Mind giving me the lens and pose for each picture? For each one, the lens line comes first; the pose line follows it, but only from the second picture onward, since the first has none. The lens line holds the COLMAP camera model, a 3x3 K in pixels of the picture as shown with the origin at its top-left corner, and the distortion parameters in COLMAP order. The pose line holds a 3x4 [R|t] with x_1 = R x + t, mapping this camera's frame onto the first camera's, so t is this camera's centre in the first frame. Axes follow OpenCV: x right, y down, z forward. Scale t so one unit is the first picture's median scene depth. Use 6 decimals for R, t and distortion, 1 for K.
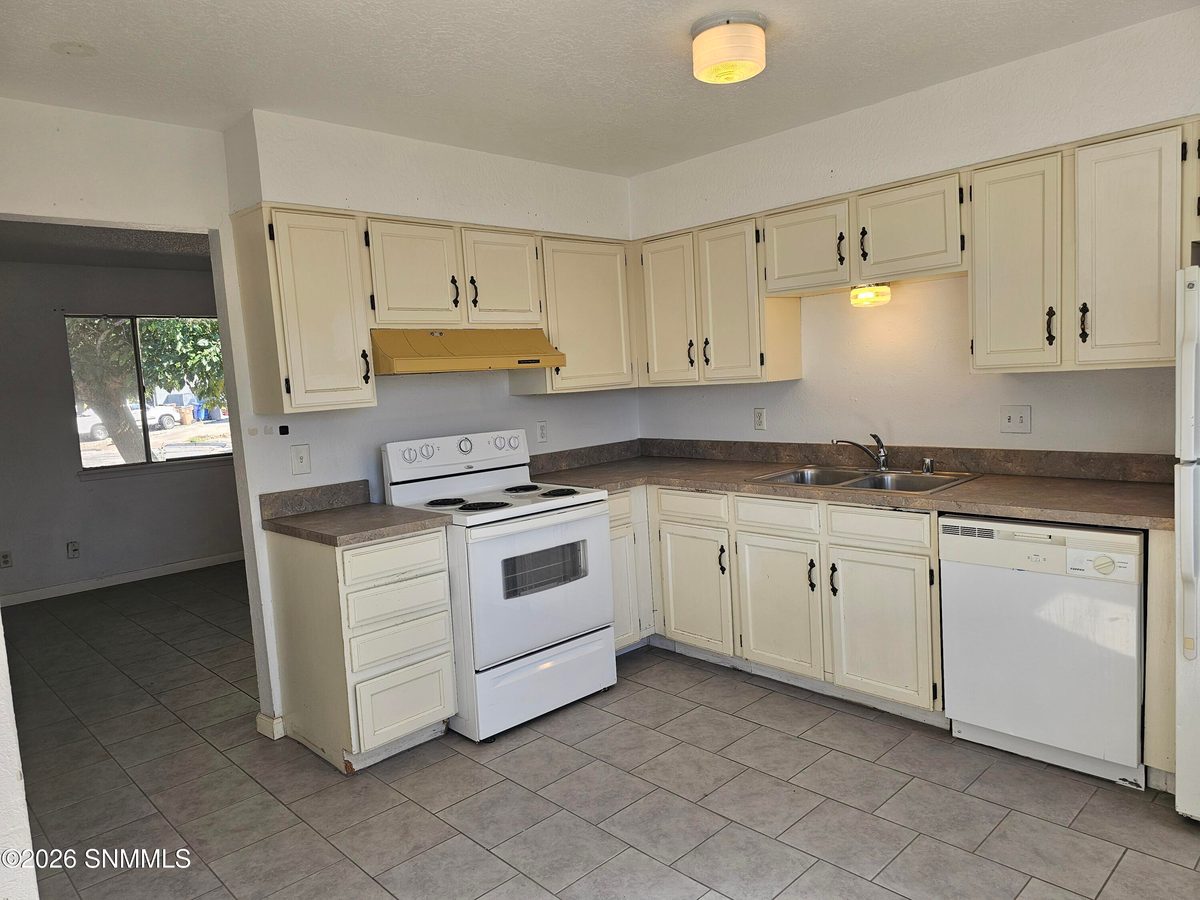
lens RADIAL K [[801.0, 0, 595.2], [0, 801.0, 450.1], [0, 0, 1]] dist [0.069287, -0.069129]
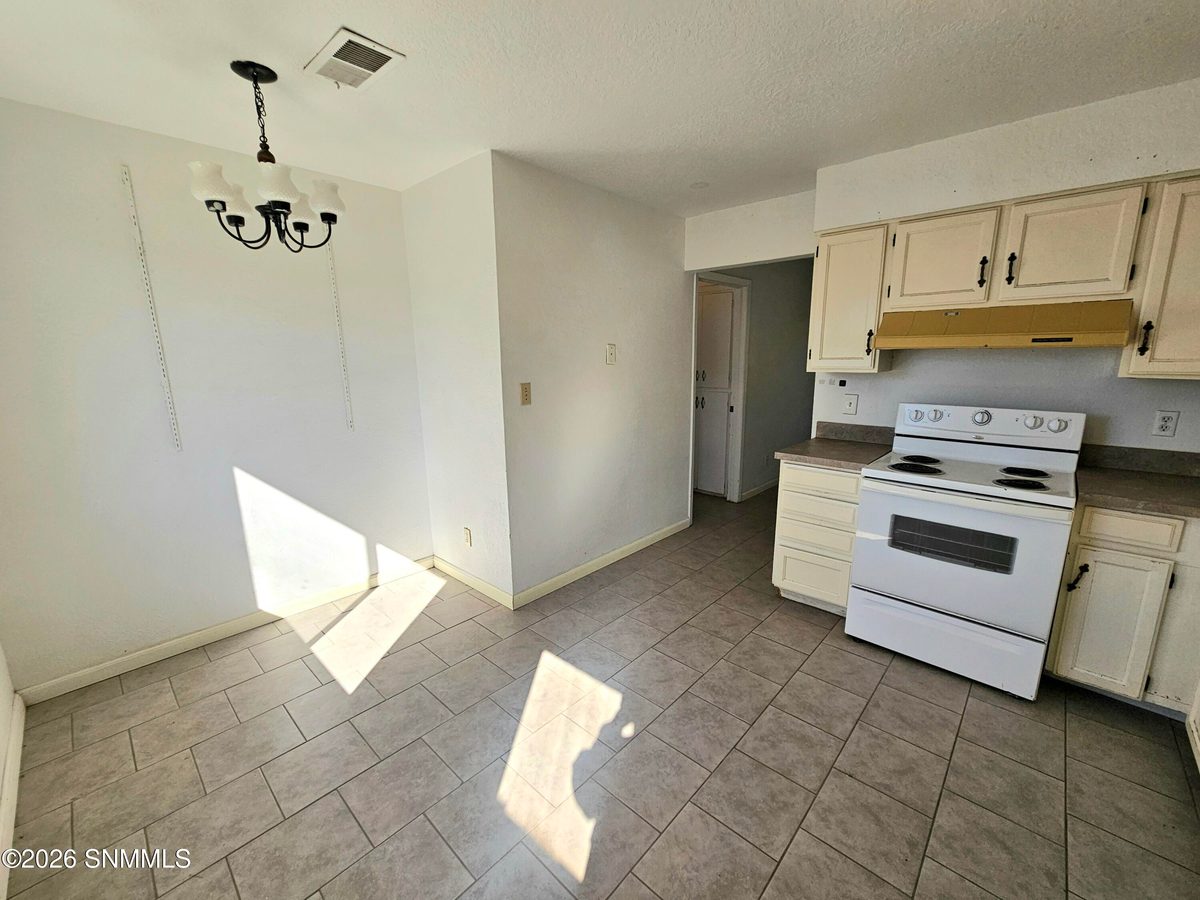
lens RADIAL K [[488.5, 0, 603.2], [0, 488.5, 458.0], [0, 0, 1]] dist [0.000663, 0.000337]
pose [[0.068403, 0.264469, -0.961965, 0.520522], [-0.091167, 0.961846, 0.257954, -0.088467], [0.993484, 0.070055, 0.089904, 0.502329]]
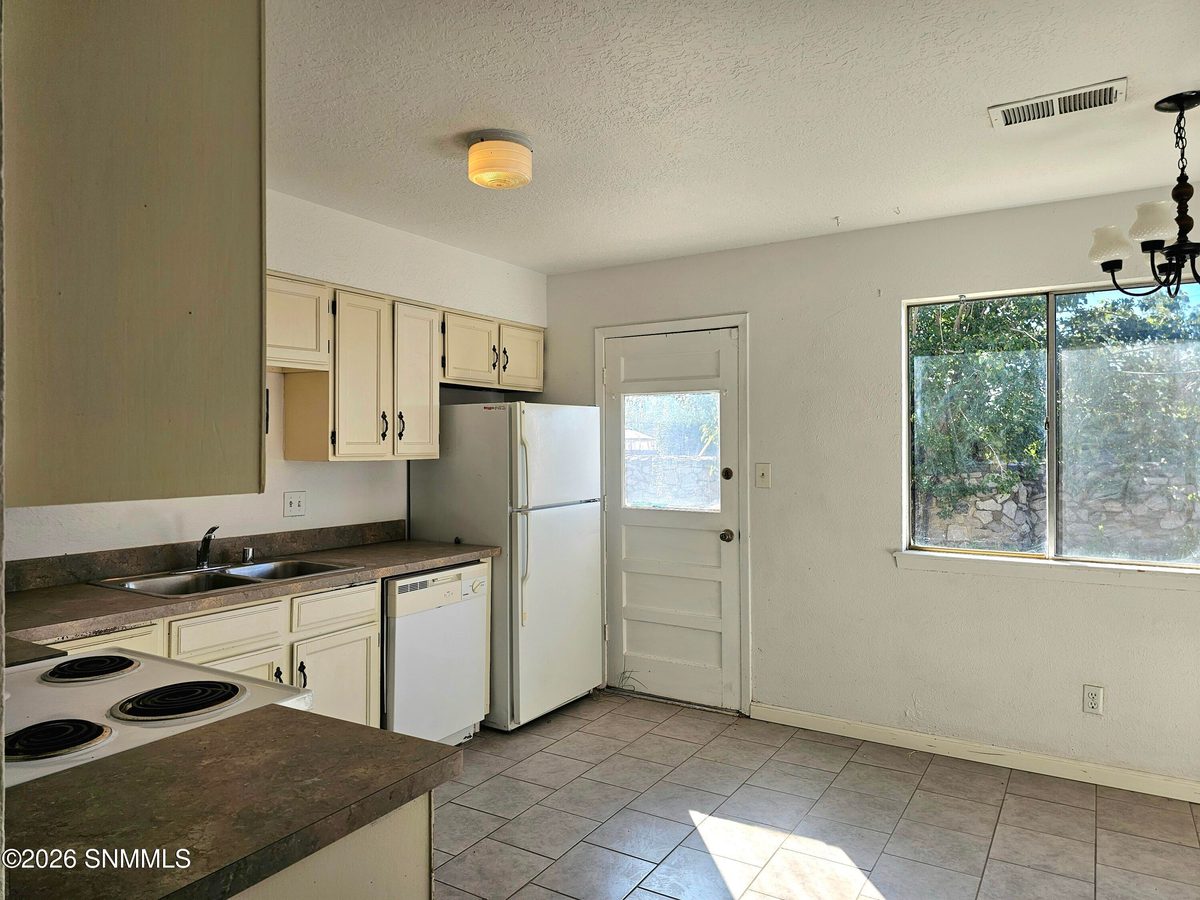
lens RADIAL K [[801.0, 0, 595.2], [0, 801.0, 450.1], [0, 0, 1]] dist [0.069287, -0.069129]
pose [[-0.248882, 0.056204, 0.966902, -0.693032], [0.110197, 0.993475, -0.029384, -0.034189], [-0.962244, 0.099237, -0.253451, 0.894763]]
